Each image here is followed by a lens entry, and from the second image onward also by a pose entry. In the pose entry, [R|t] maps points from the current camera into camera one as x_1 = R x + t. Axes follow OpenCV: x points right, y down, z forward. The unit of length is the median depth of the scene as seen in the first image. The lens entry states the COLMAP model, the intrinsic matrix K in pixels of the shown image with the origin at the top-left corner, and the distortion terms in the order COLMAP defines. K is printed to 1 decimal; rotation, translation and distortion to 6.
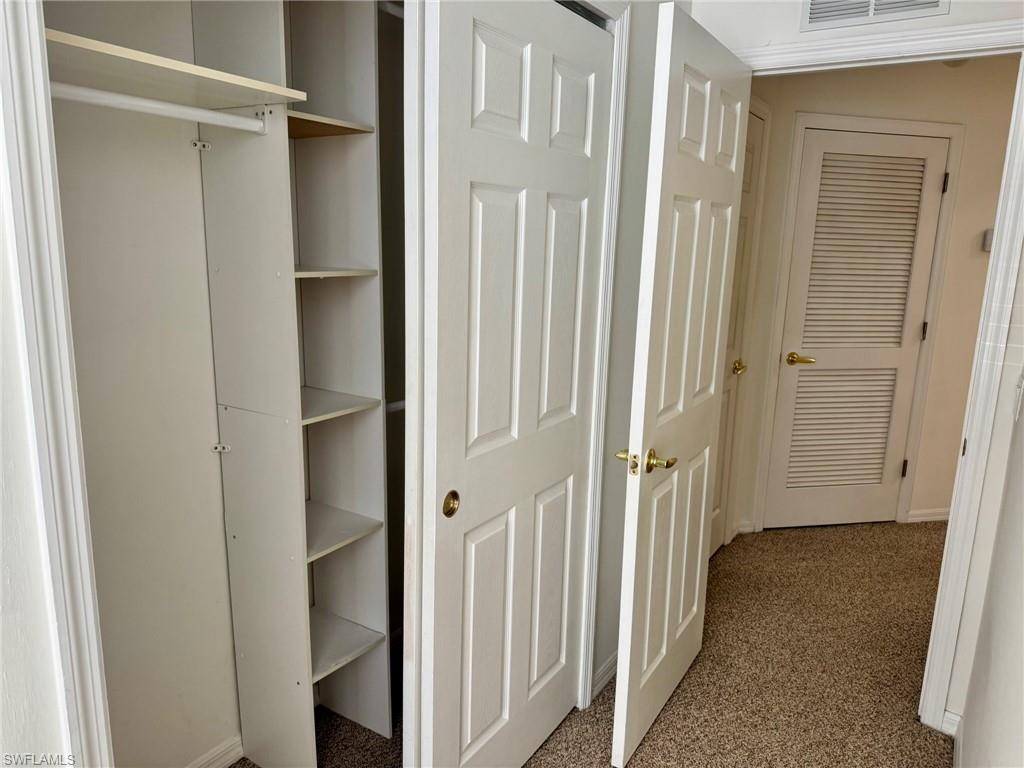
lens RADIAL K [[729.8, 0, 516.0], [0, 729.8, 384.1], [0, 0, 1]] dist [0.044252, -0.045477]
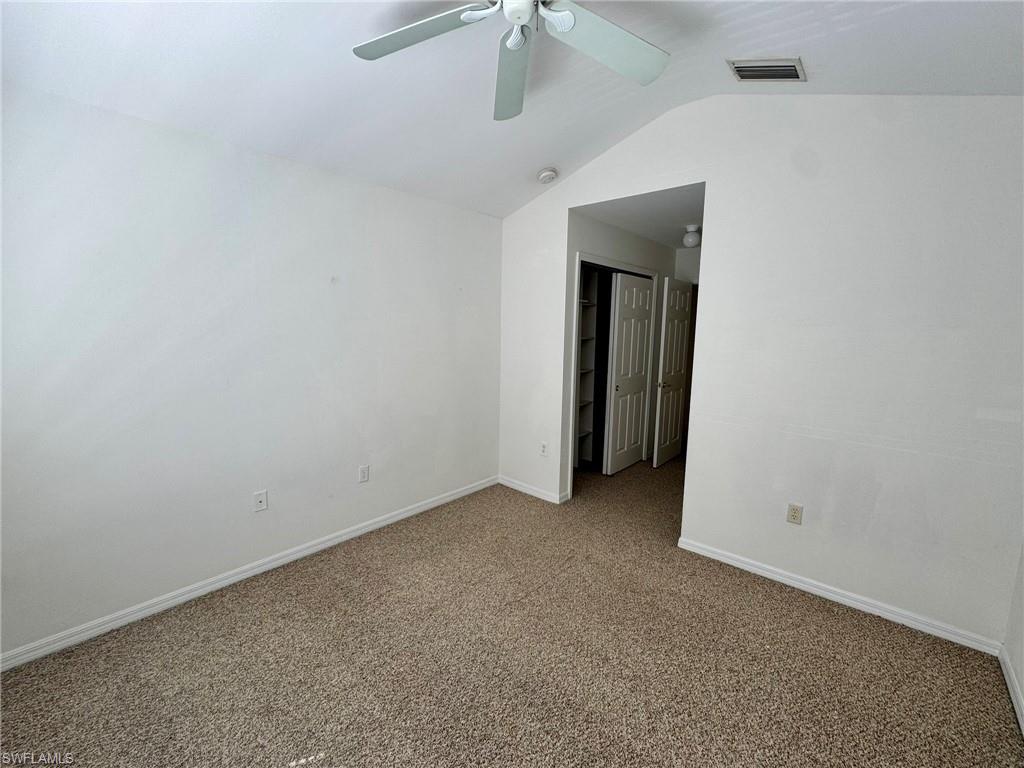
lens RADIAL K [[422.7, 0, 509.1], [0, 422.7, 384.3], [0, 0, 1]] dist [-0.011144, 0.000328]
pose [[0.983478, 0.009432, -0.180783, -0.228891], [-0.021579, 0.997629, -0.065344, 0.271183], [0.179738, 0.068165, 0.981350, -1.402747]]
